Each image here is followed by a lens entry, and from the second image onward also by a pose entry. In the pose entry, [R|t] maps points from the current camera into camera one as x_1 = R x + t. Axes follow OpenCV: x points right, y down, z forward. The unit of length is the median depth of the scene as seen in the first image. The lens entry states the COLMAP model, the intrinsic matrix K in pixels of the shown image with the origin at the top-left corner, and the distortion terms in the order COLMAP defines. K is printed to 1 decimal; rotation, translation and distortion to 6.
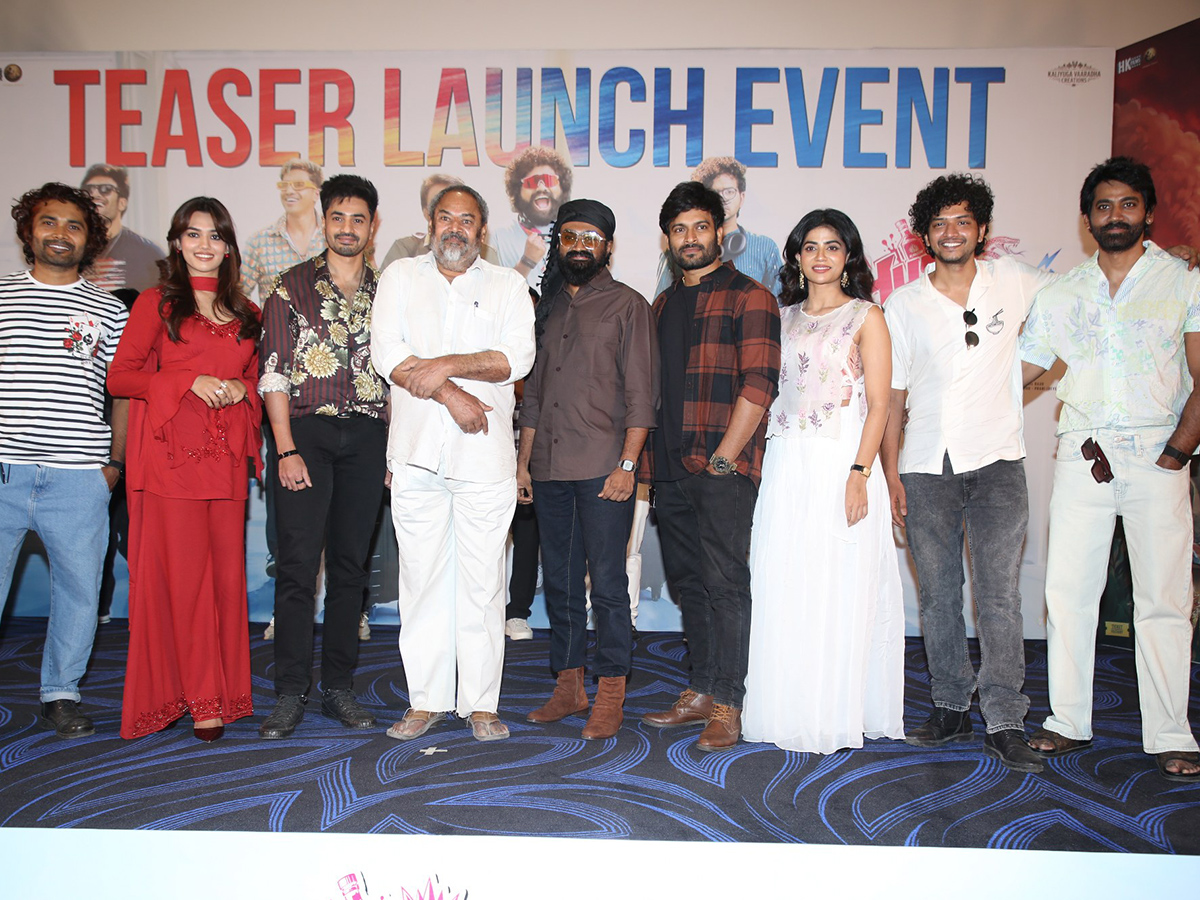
lens RADIAL K [[1093.1, 0, 596.5], [0, 1093.1, 473.2], [0, 0, 1]] dist [-0.028333, 0.043743]
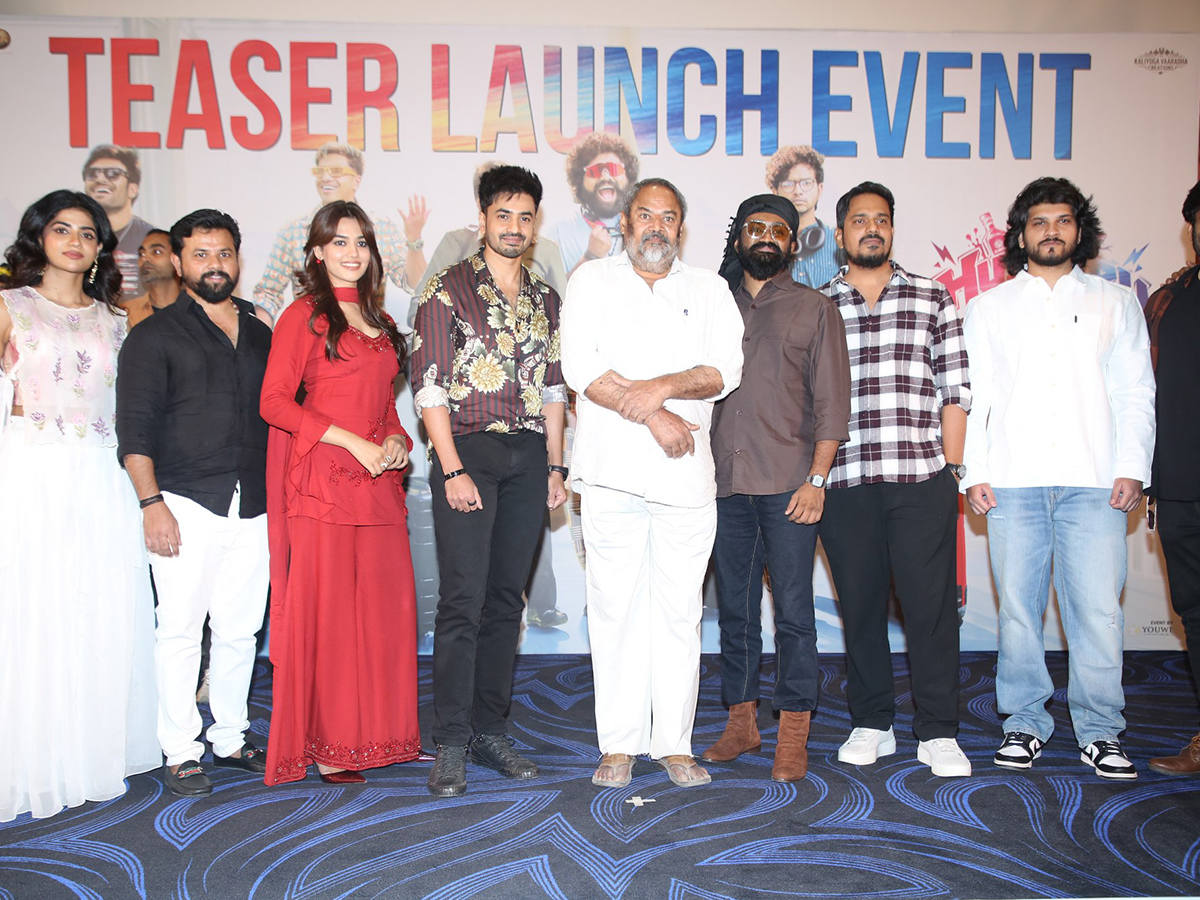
lens RADIAL K [[1165.9, 0, 587.5], [0, 1165.9, 467.5], [0, 0, 1]] dist [0.009404, 0.000000]
pose [[0.995672, -0.015056, 0.091706, -0.161699], [0.015160, 0.999885, -0.000433, -0.014970], [-0.091689, 0.001822, 0.995786, 0.015919]]
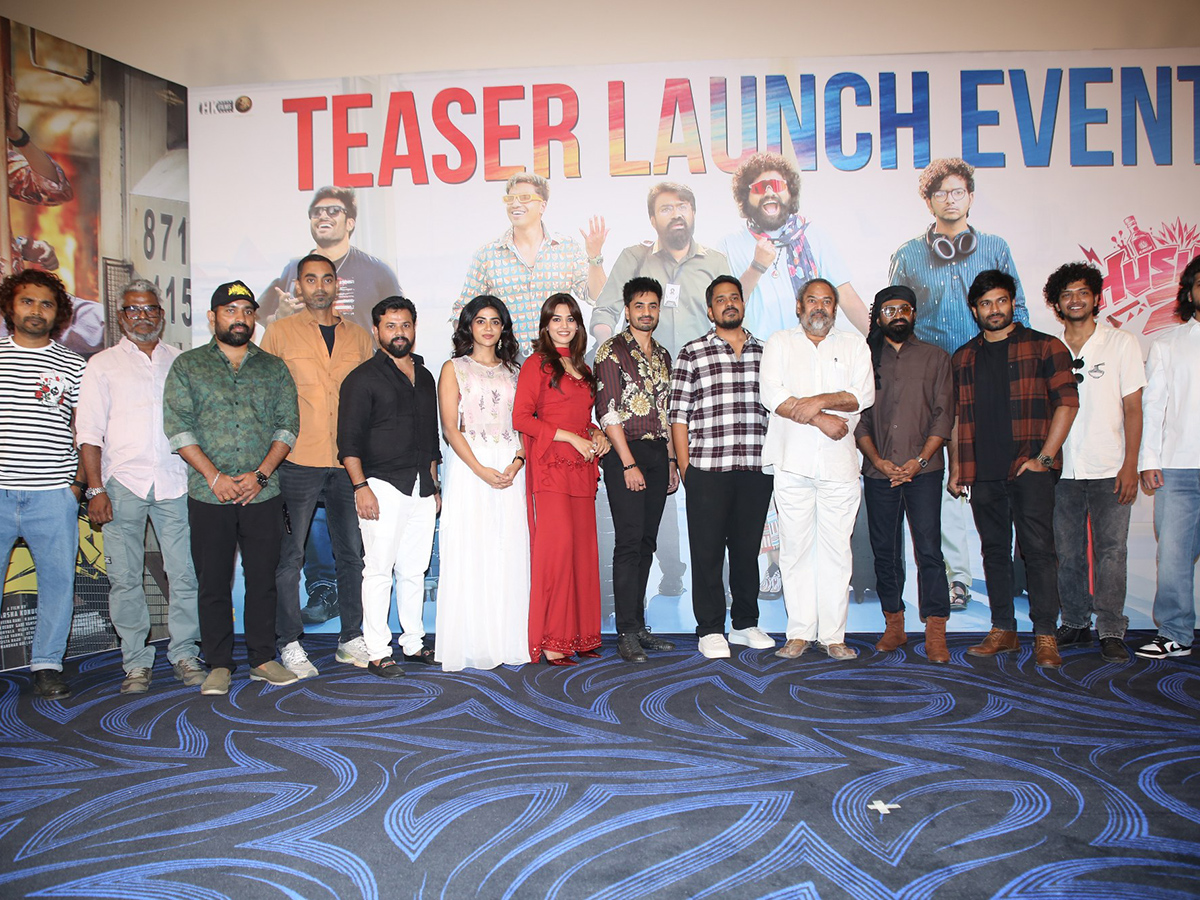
lens RADIAL K [[928.2, 0, 589.4], [0, 928.2, 471.6], [0, 0, 1]] dist [-0.087694, 0.040911]
pose [[0.999315, -0.027582, -0.024666, -0.203742], [0.027563, 0.999619, -0.001126, -0.009004], [0.024688, 0.000445, 0.999695, 0.152753]]
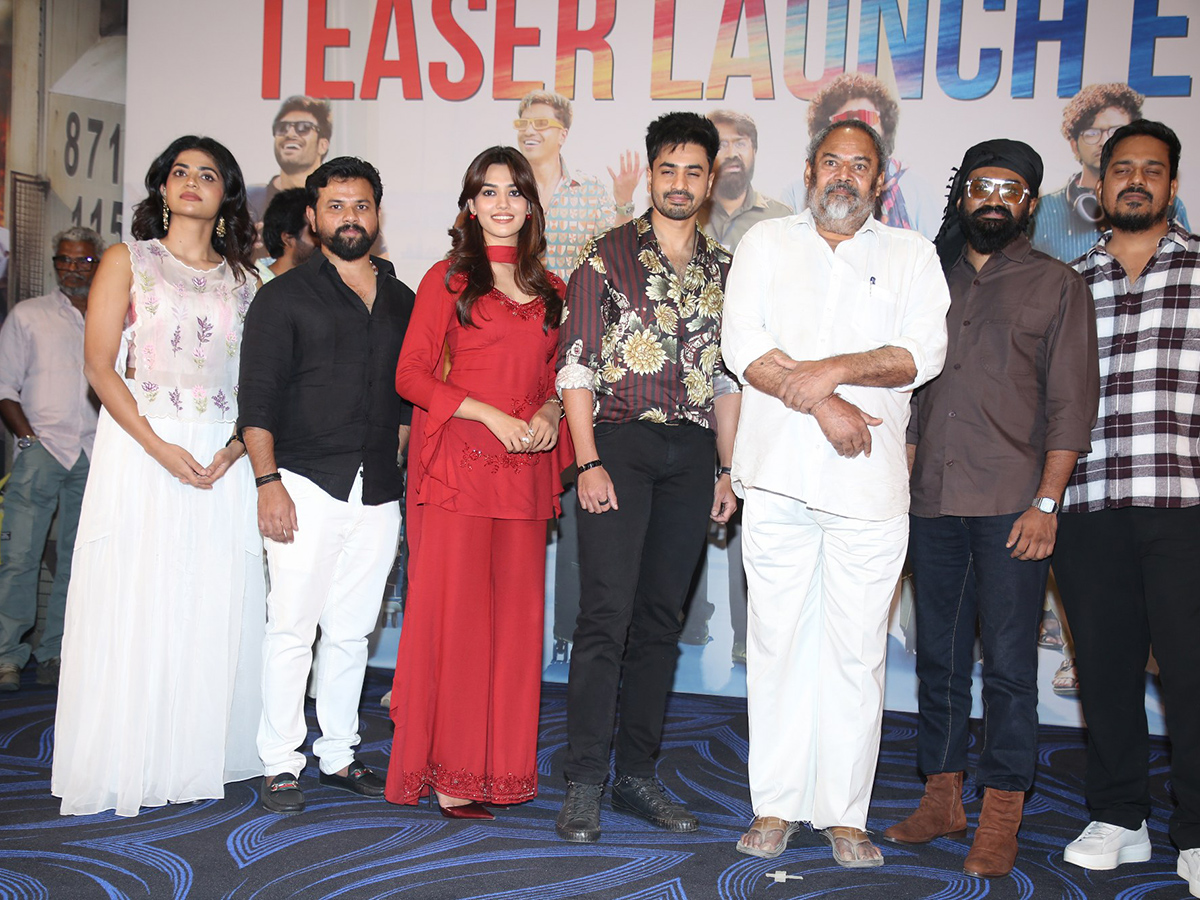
lens RADIAL K [[1381.5, 0, 580.3], [0, 1381.5, 467.9], [0, 0, 1]] dist [0.067973, 0.000000]
pose [[0.988816, 0.037718, -0.144295, -0.092399], [-0.039524, 0.999172, -0.009673, -0.006566], [0.143811, 0.015268, 0.989487, 0.012238]]
